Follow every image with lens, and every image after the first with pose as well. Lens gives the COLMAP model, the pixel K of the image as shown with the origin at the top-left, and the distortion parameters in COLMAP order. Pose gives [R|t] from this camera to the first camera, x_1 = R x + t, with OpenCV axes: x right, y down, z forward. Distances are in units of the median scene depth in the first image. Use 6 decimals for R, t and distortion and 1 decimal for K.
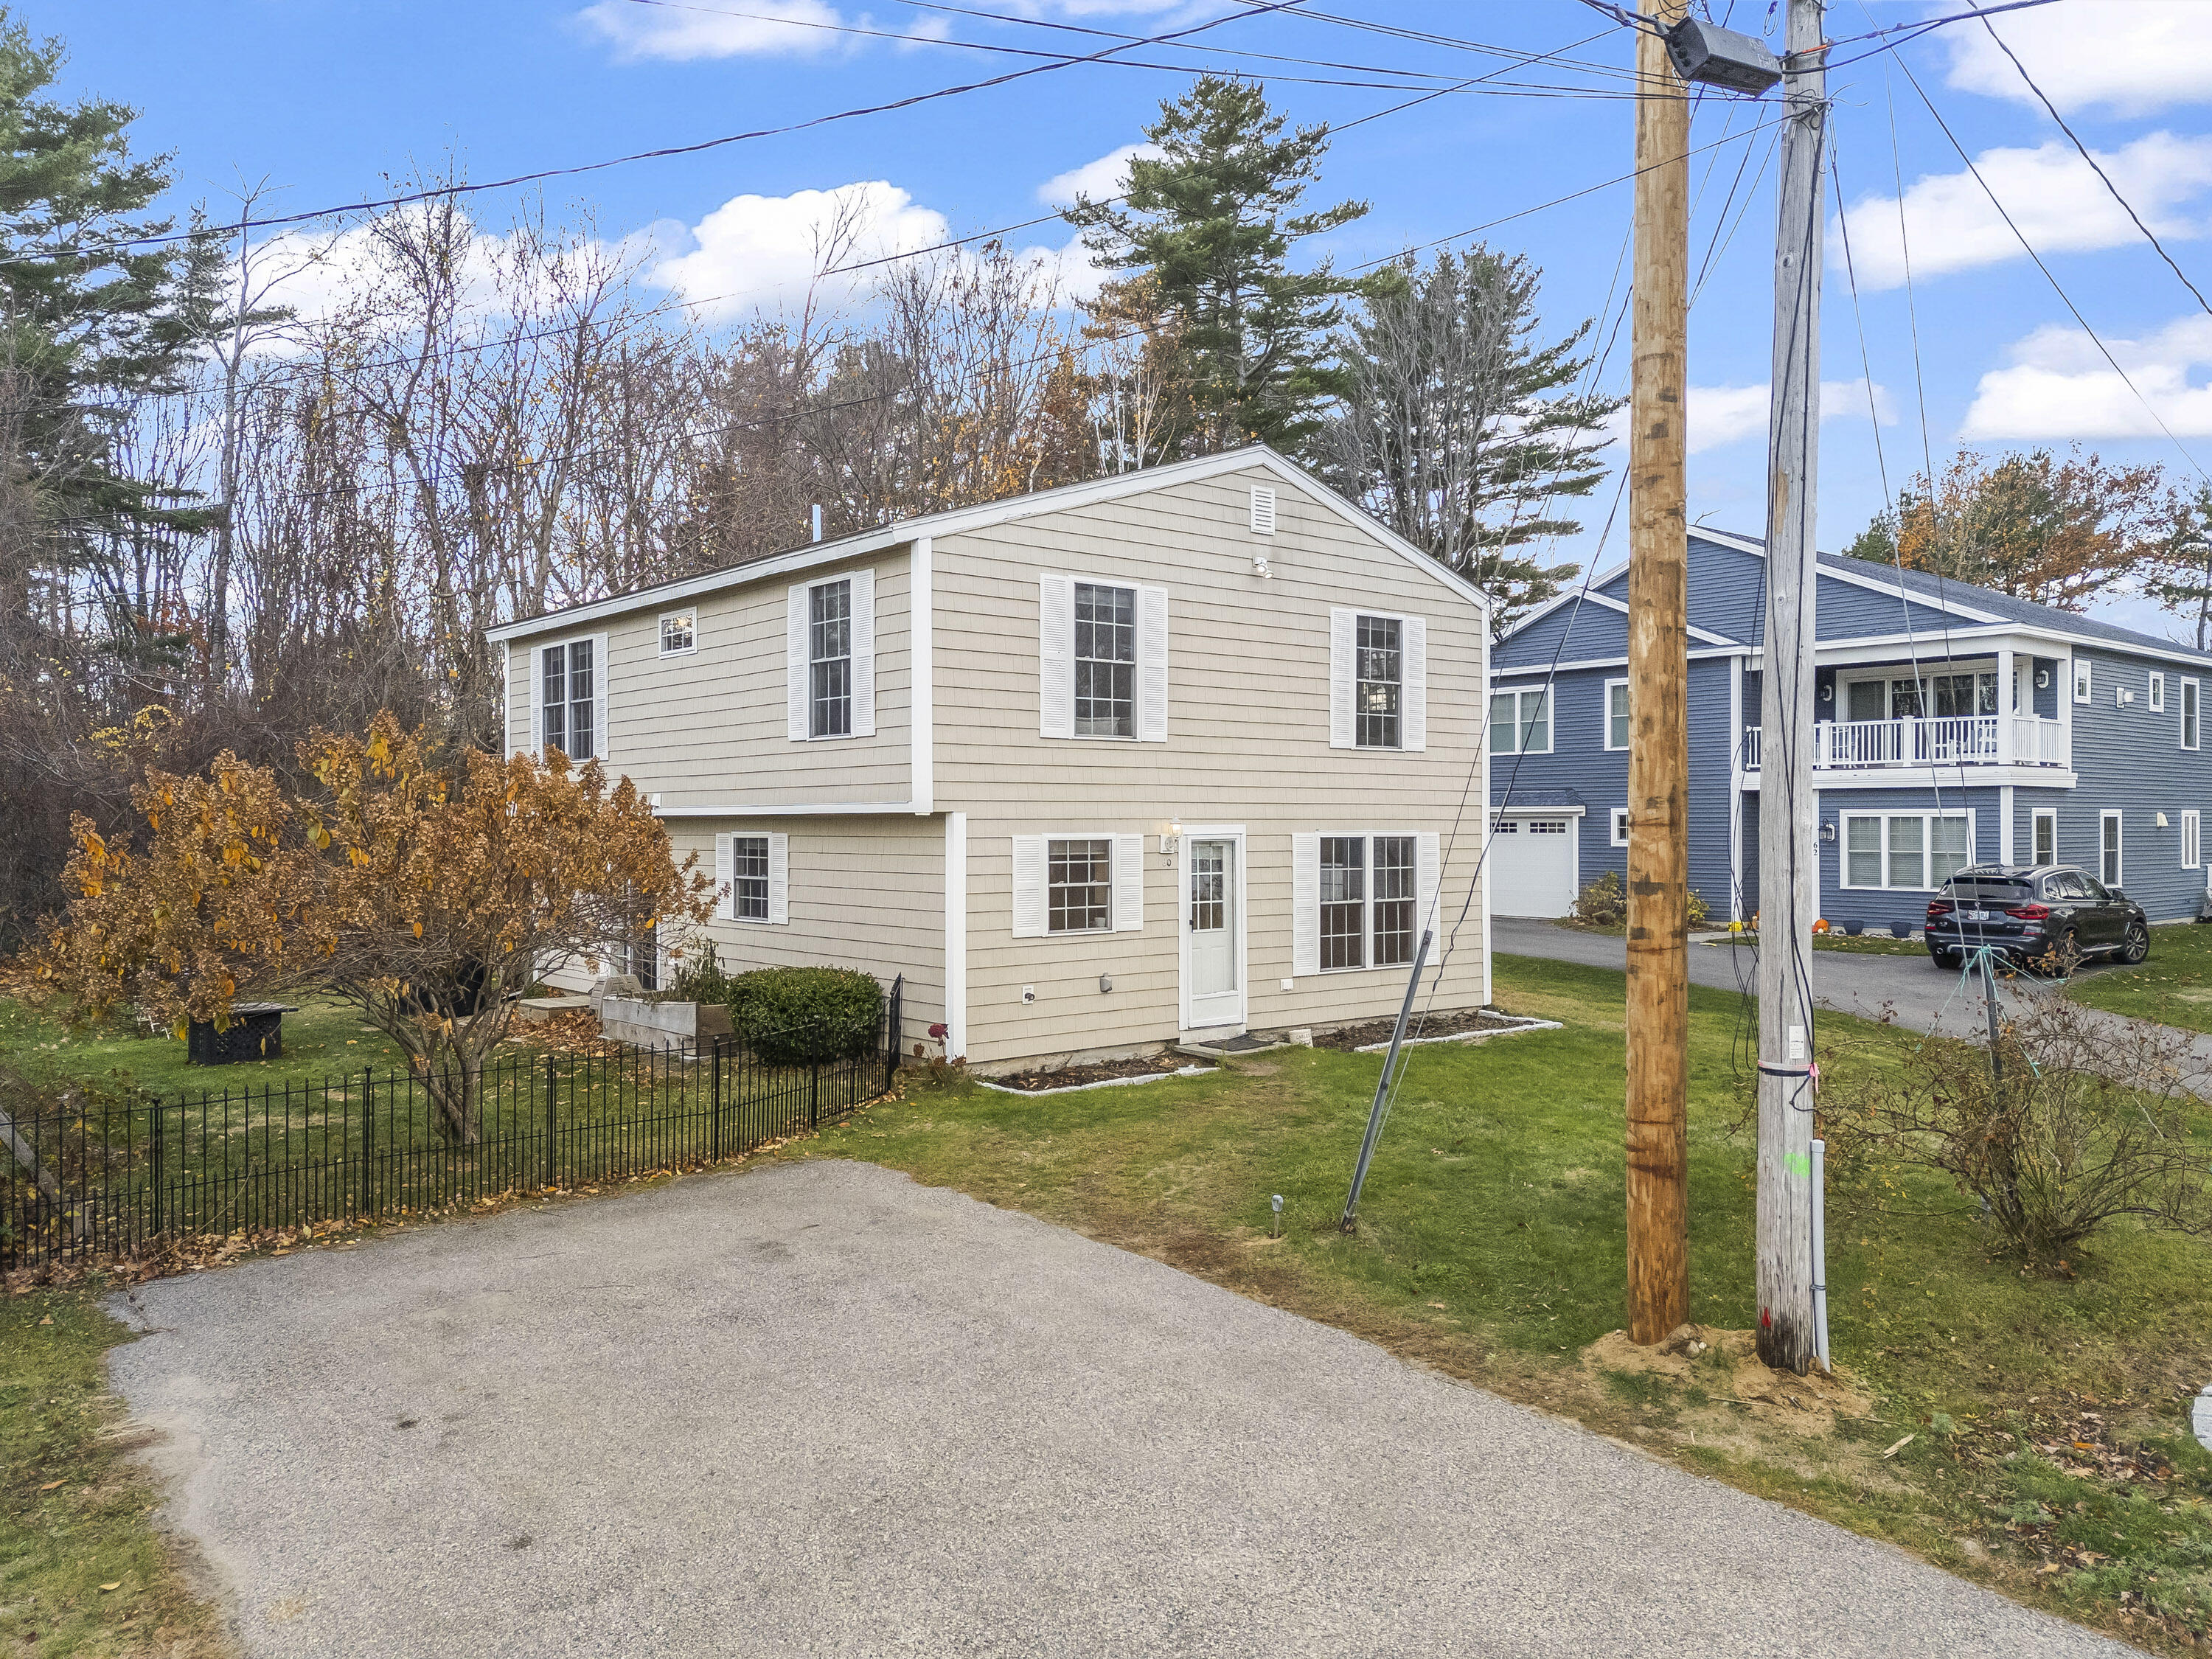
lens RADIAL K [[1624.2, 0, 1103.8], [0, 1624.2, 834.3], [0, 0, 1]] dist [0.062151, -0.050006]
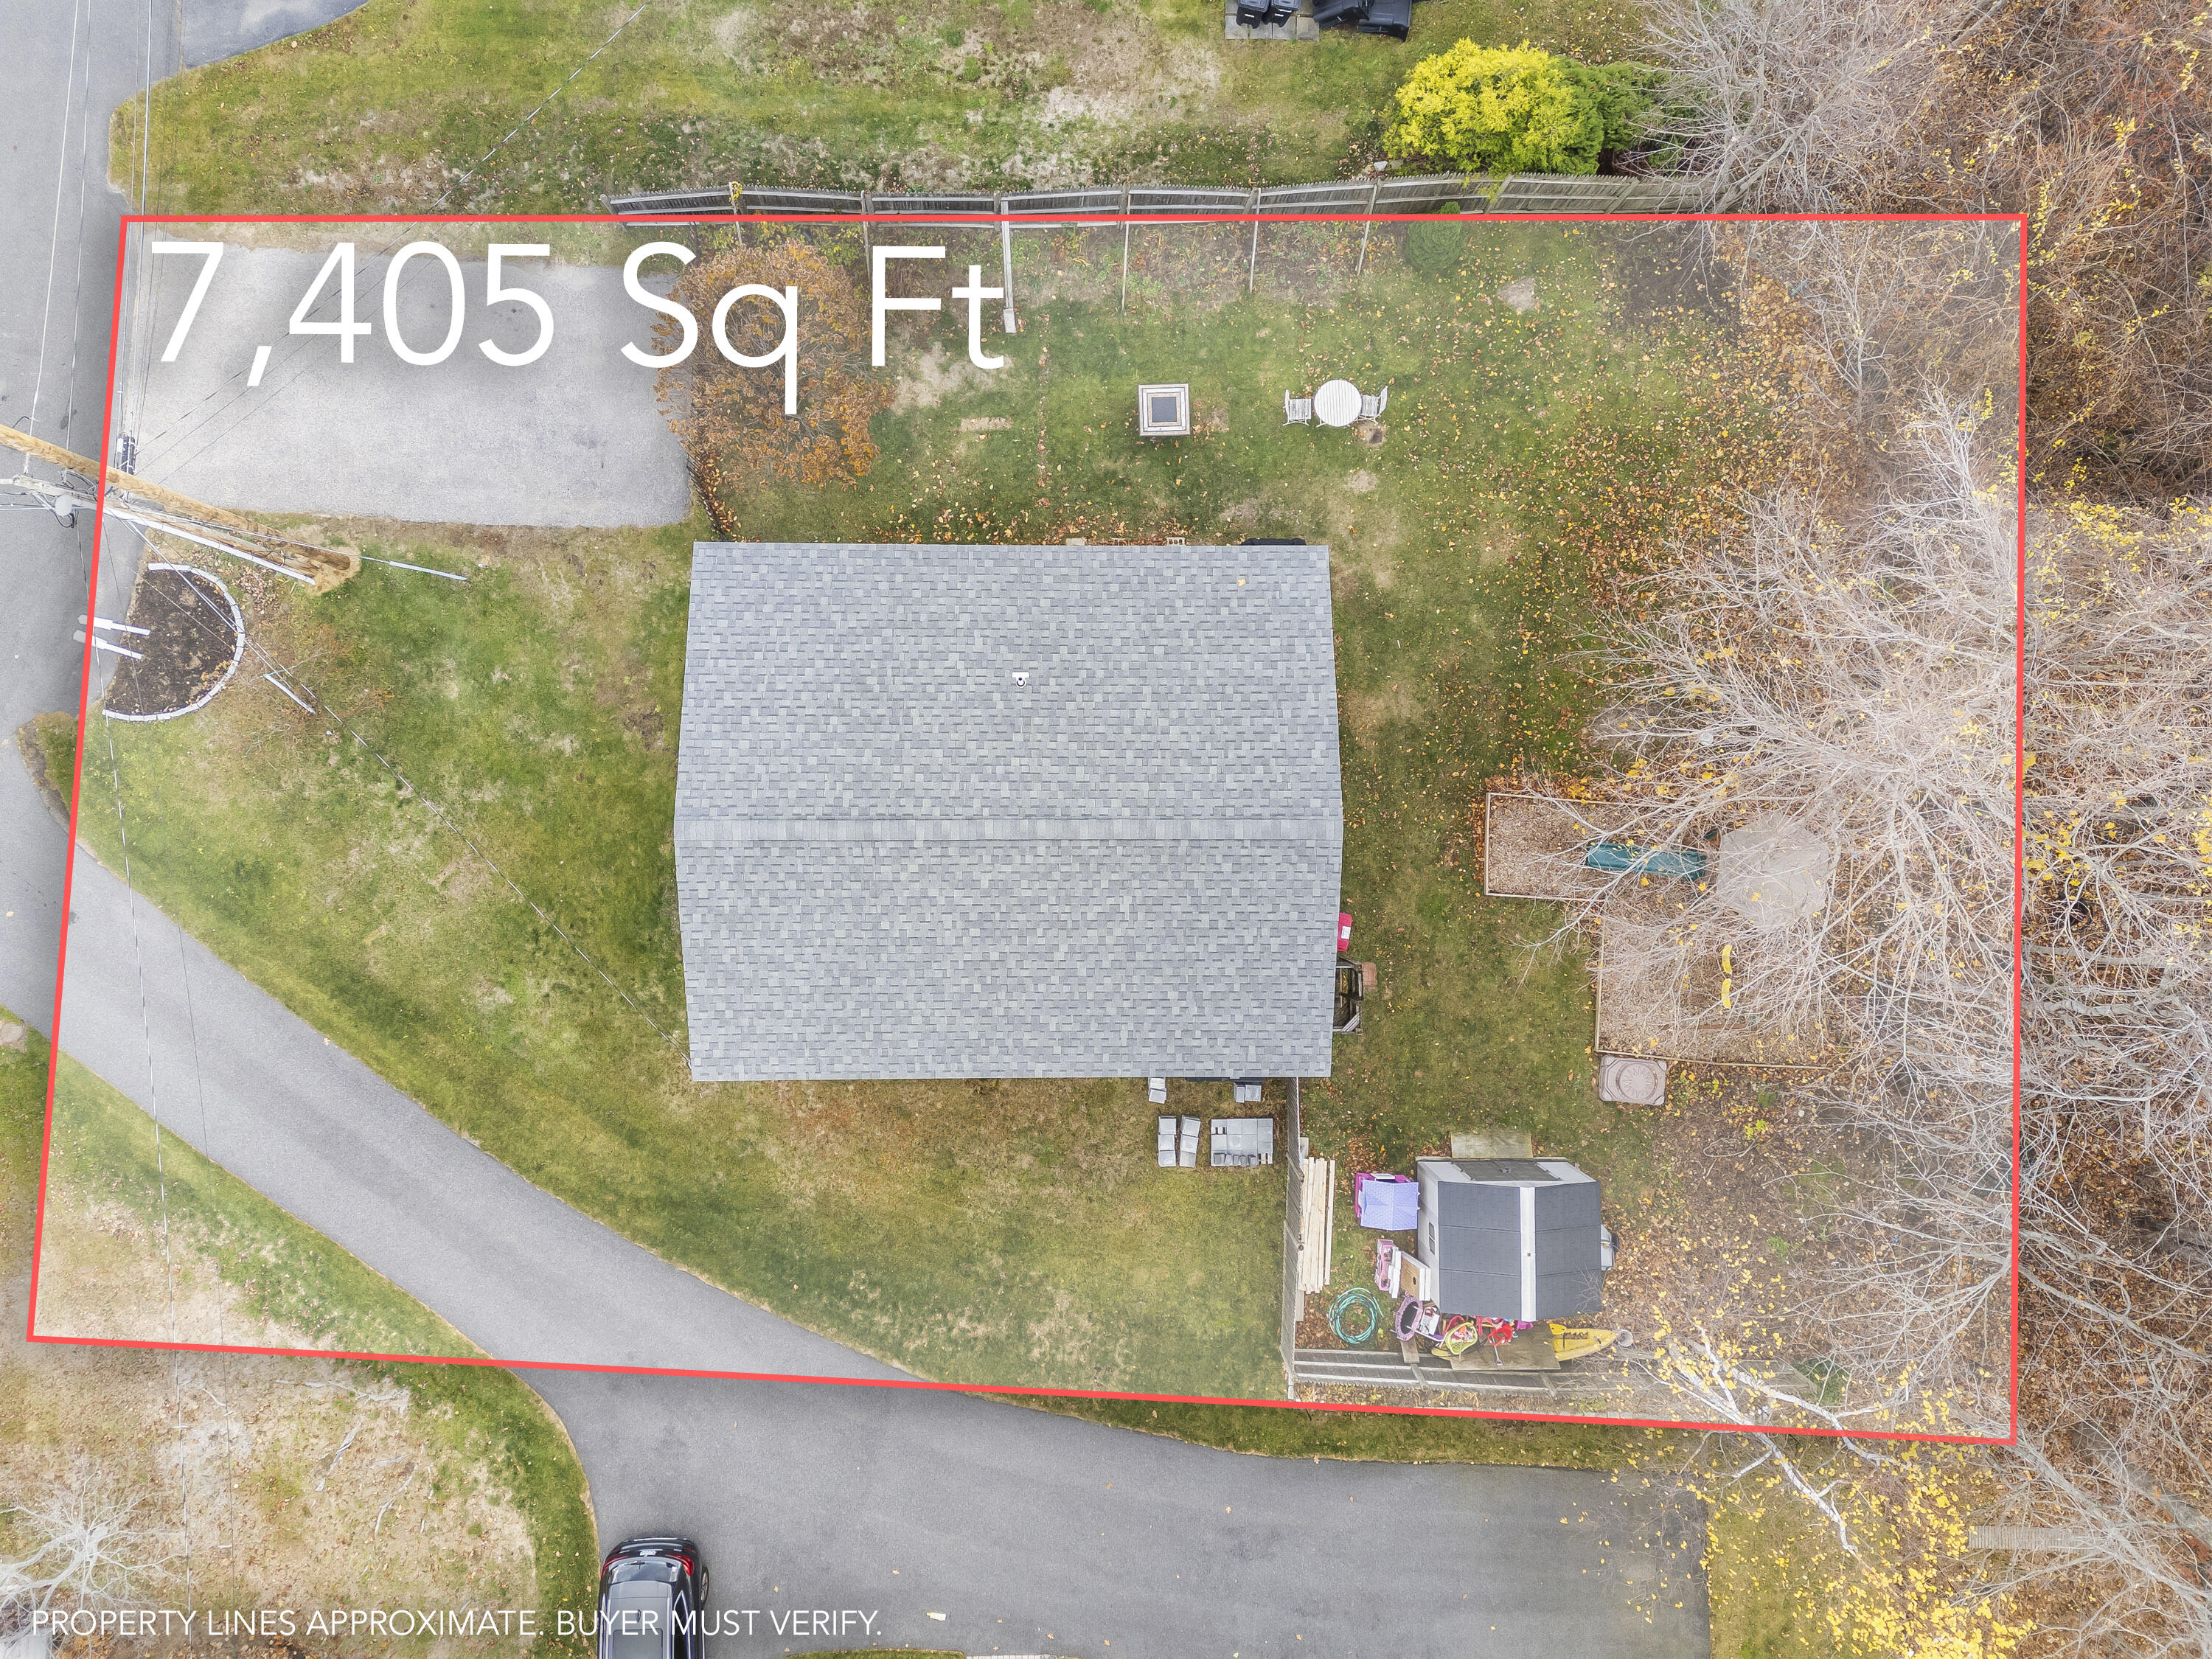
lens RADIAL K [[1624.2, 0, 1103.5], [0, 1624.2, 828.9], [0, 0, 1]] dist [0.062151, -0.050006]
pose [[-0.633496, 0.773203, -0.028996, -0.092191], [-0.033763, 0.009815, 0.999382, -1.642045], [0.773009, 0.634083, 0.019888, 1.224882]]
